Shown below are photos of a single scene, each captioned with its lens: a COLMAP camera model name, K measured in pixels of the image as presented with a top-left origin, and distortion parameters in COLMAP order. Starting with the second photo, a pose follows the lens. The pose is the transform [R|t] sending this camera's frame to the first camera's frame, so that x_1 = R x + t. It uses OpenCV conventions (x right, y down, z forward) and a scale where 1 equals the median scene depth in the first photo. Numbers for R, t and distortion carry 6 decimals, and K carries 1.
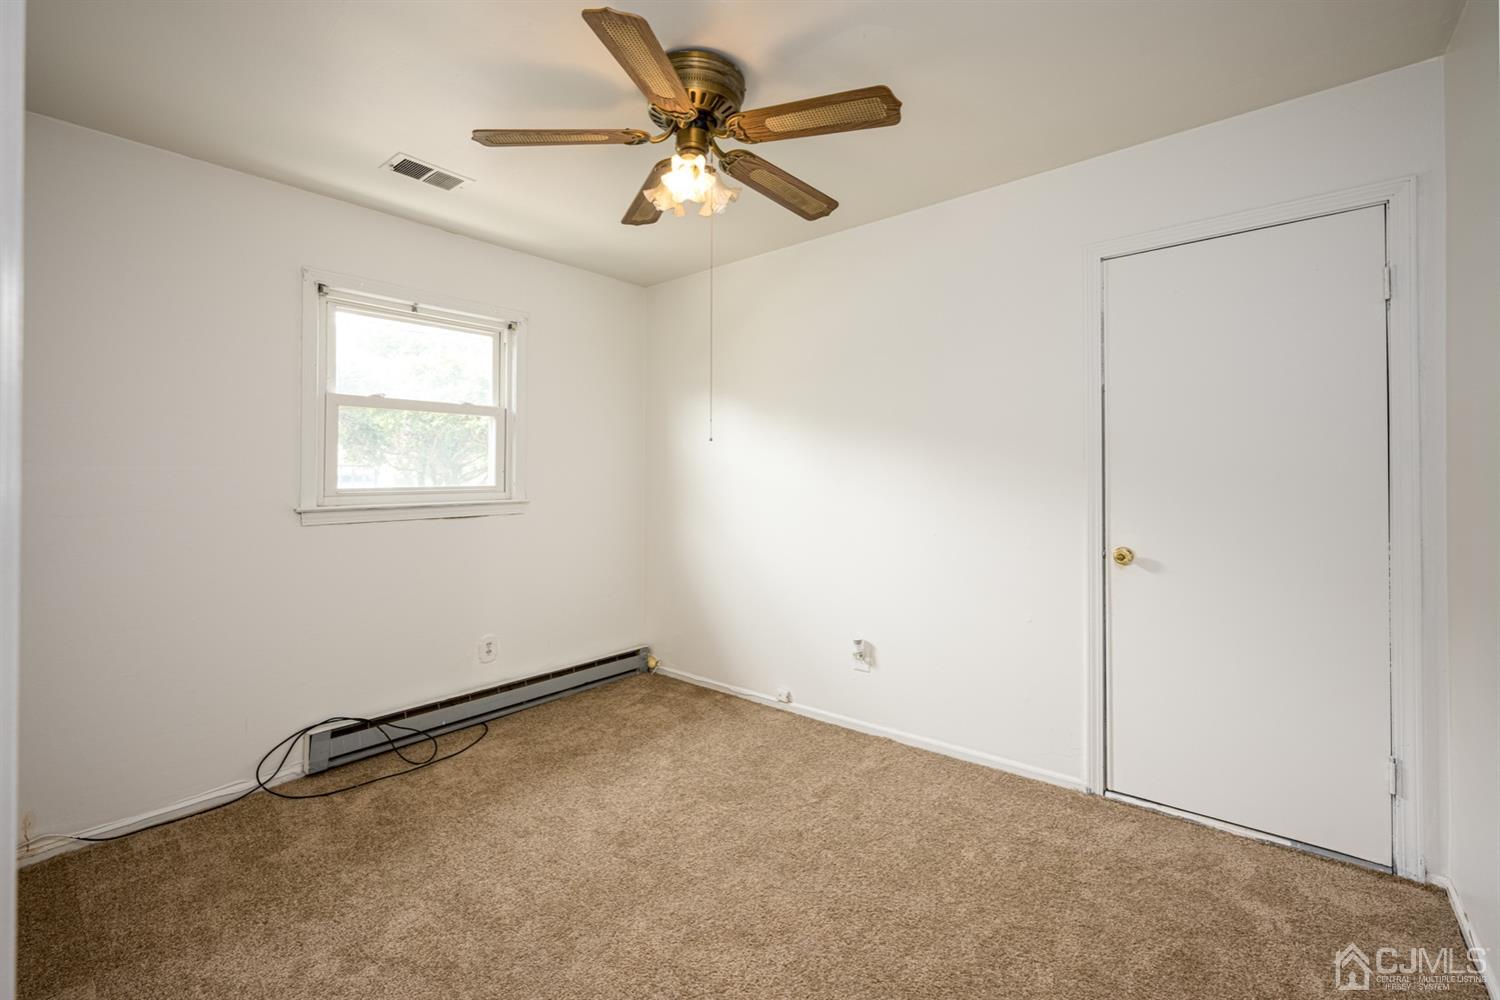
lens RADIAL K [[627.2, 0, 745.9], [0, 627.2, 479.2], [0, 0, 1]] dist [0.001038, -0.000090]
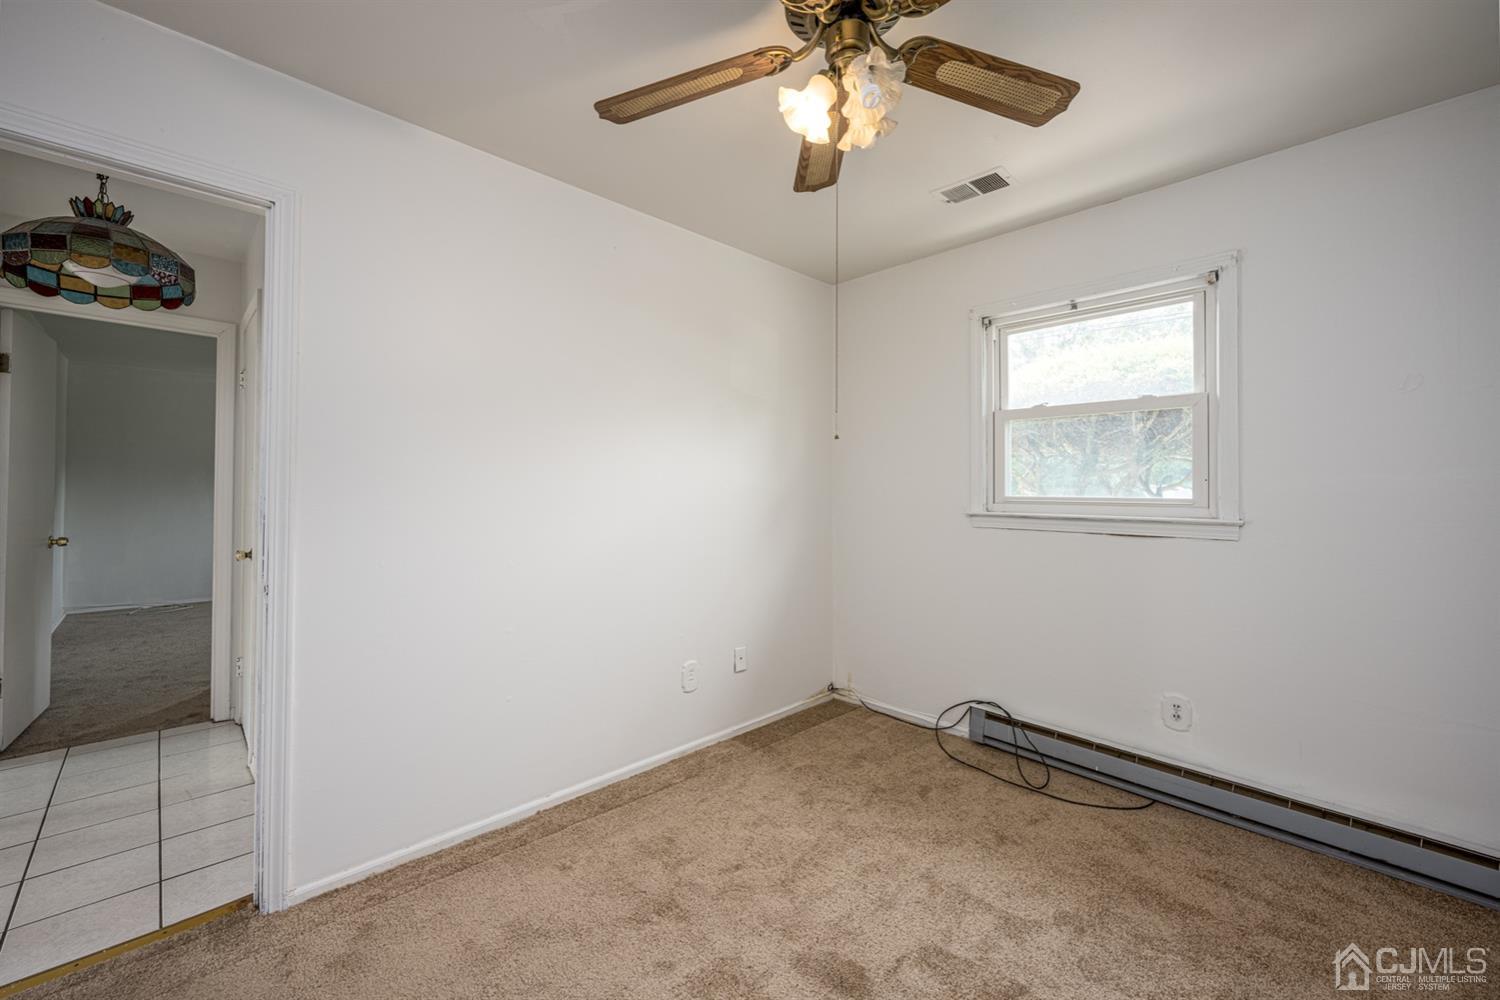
lens RADIAL K [[601.6, 0, 750.6], [0, 601.6, 477.6], [0, 0, 1]] dist [0.000313, -0.000029]
pose [[-0.101998, -0.008535, -0.994748, 0.439731], [-0.005894, 0.999951, -0.007975, -0.007100], [0.994767, 0.005050, -0.102043, 0.659717]]
